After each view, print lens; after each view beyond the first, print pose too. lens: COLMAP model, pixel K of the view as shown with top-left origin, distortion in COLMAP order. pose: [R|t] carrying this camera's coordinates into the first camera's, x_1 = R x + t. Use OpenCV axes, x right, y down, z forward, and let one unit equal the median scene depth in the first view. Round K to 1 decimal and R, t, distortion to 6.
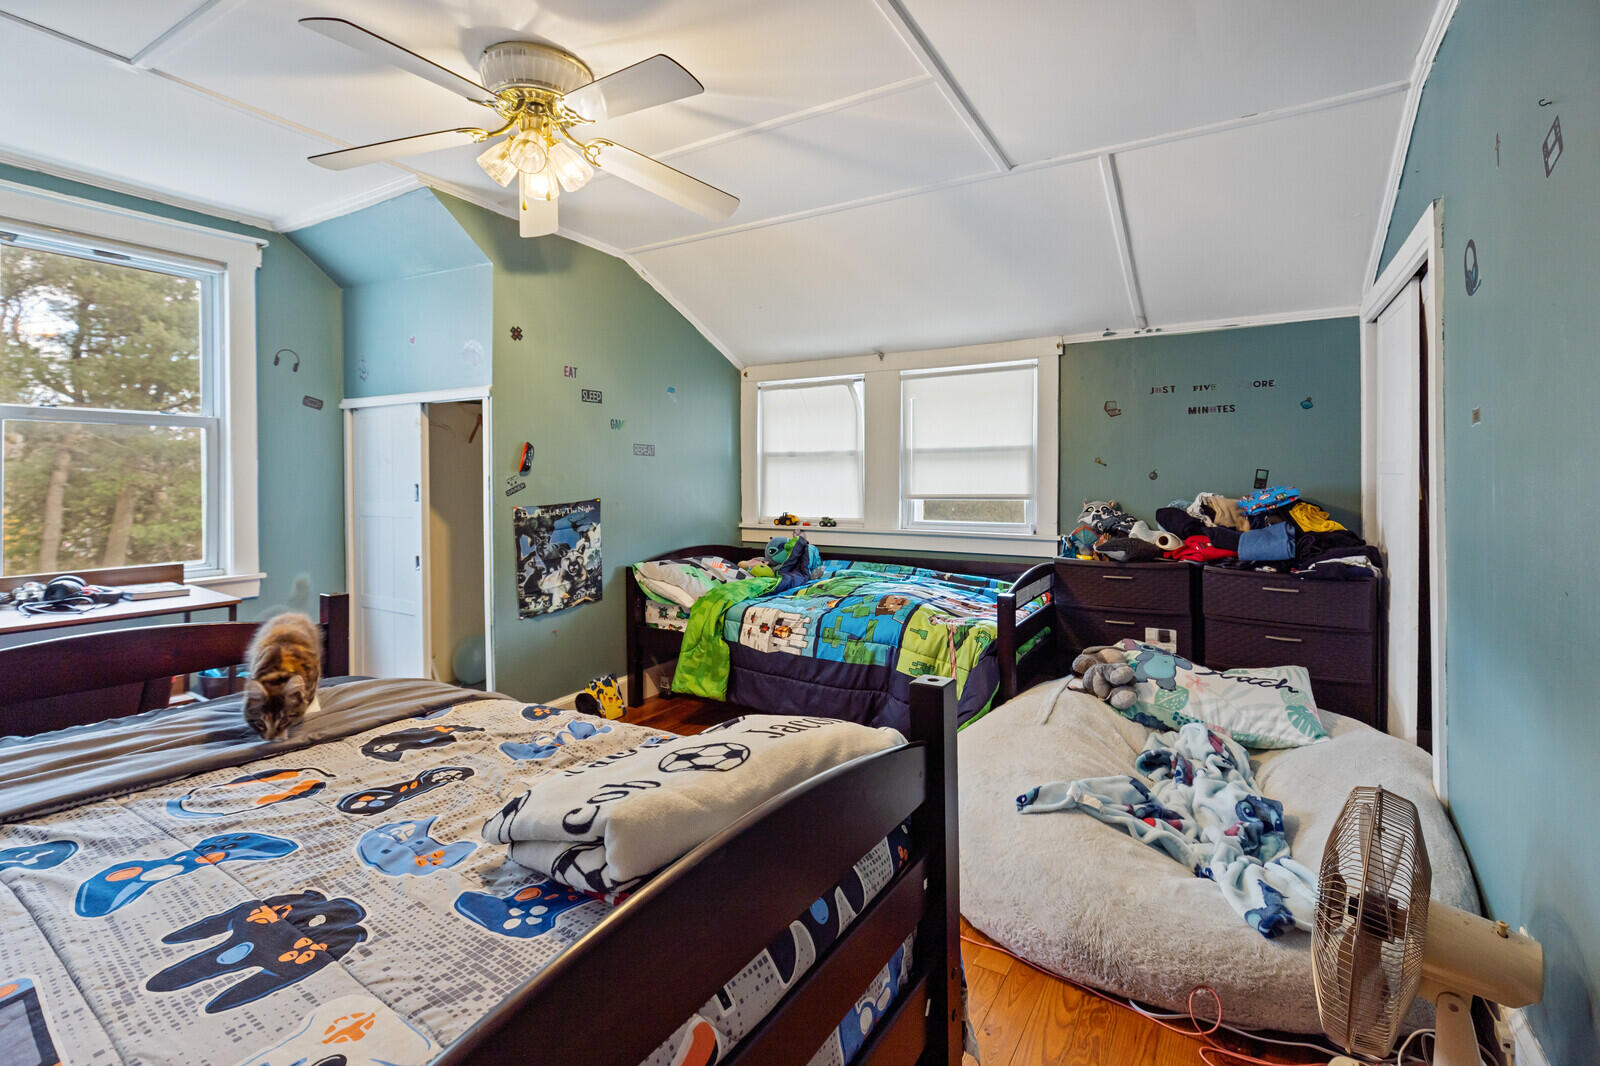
lens RADIAL K [[731.7, 0, 797.4], [0, 731.7, 480.0], [0, 0, 1]] dist [-0.015541, -0.000509]
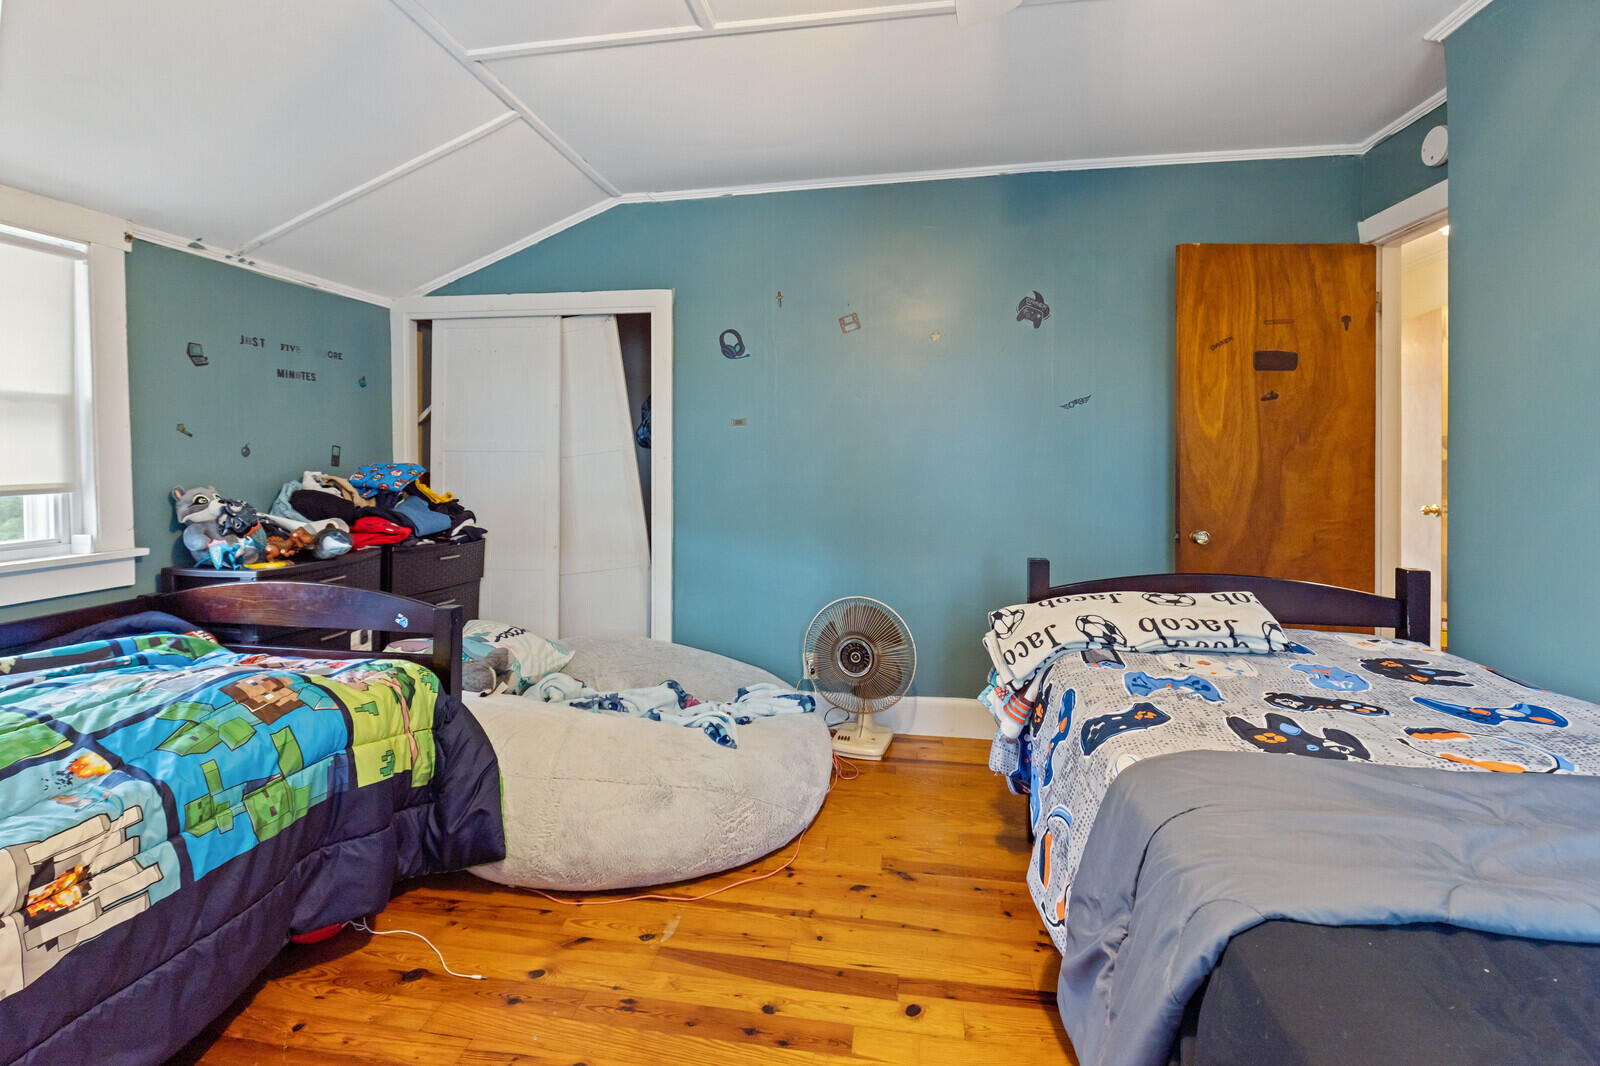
lens RADIAL K [[729.2, 0, 795.8], [0, 729.2, 458.9], [0, 0, 1]] dist [0.001945, 0.000320]
pose [[-0.376906, -0.002919, 0.926247, -0.457496], [0.002660, 0.999988, 0.004234, 0.000466], [-0.926248, 0.004059, -0.376894, 0.779900]]
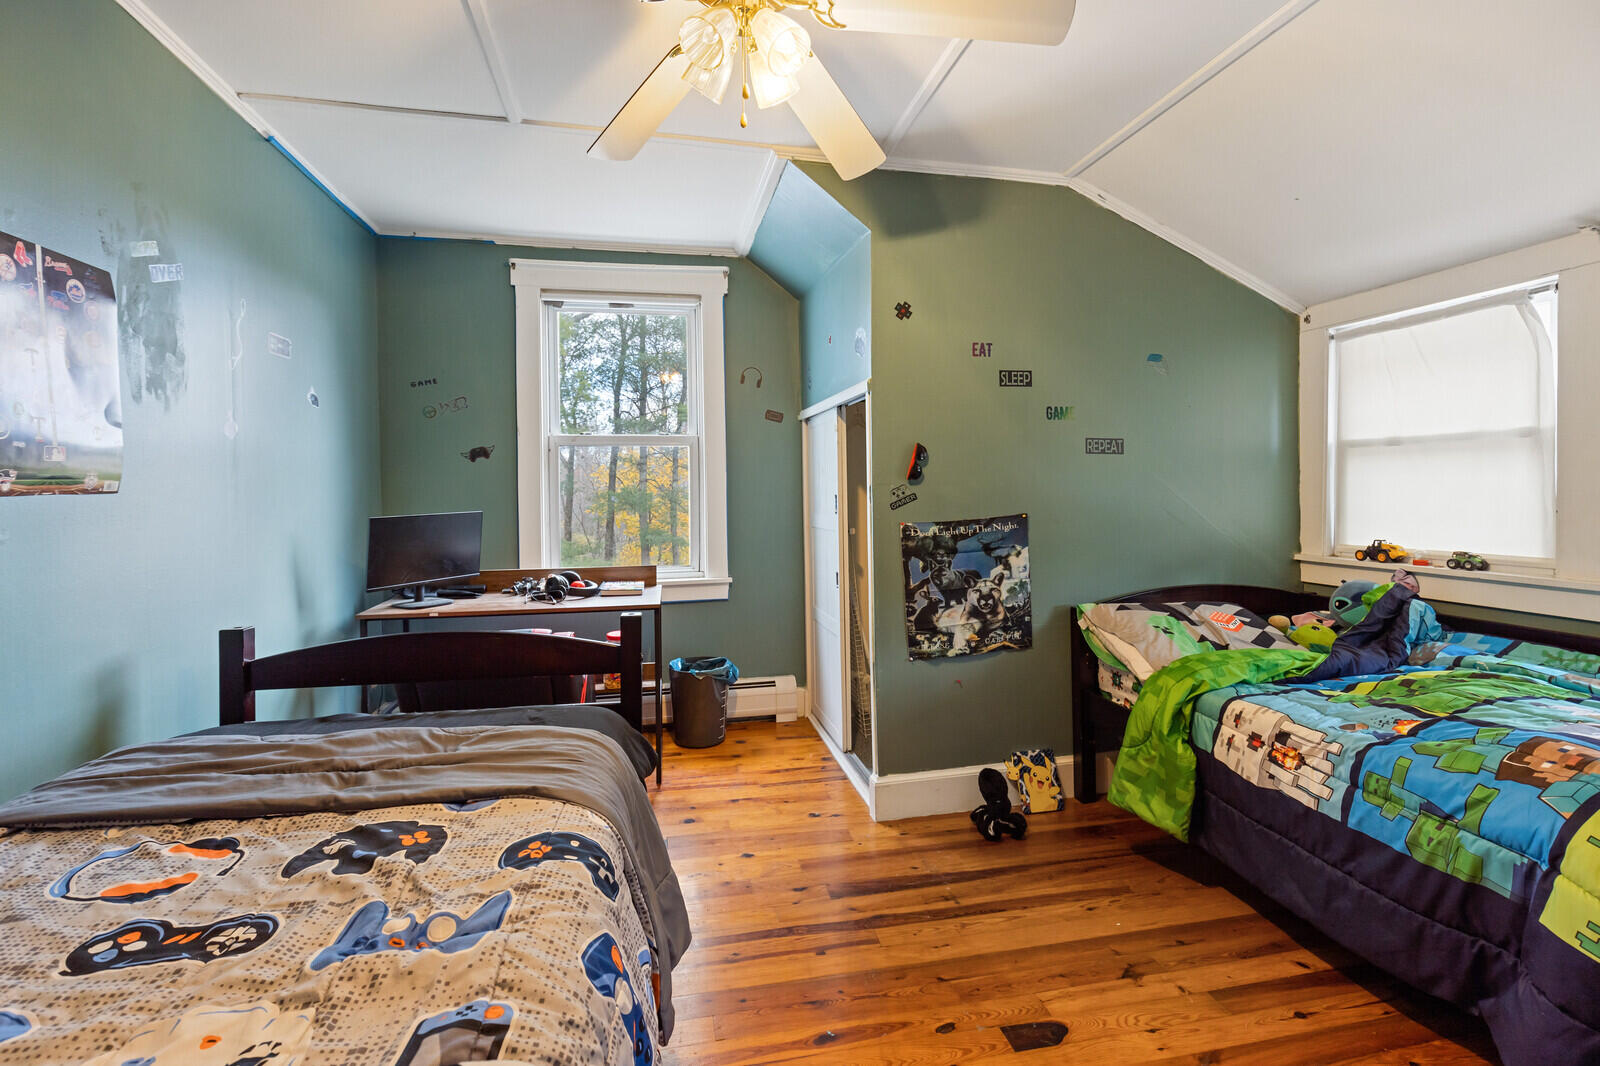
lens RADIAL K [[738.2, 0, 803.8], [0, 738.2, 497.9], [0, 0, 1]] dist [-0.000843, -0.001063]
pose [[0.681549, 0.001341, -0.731771, 0.136716], [0.010182, 0.999884, 0.011316, -0.001663], [0.731701, -0.015163, 0.681457, 0.333314]]
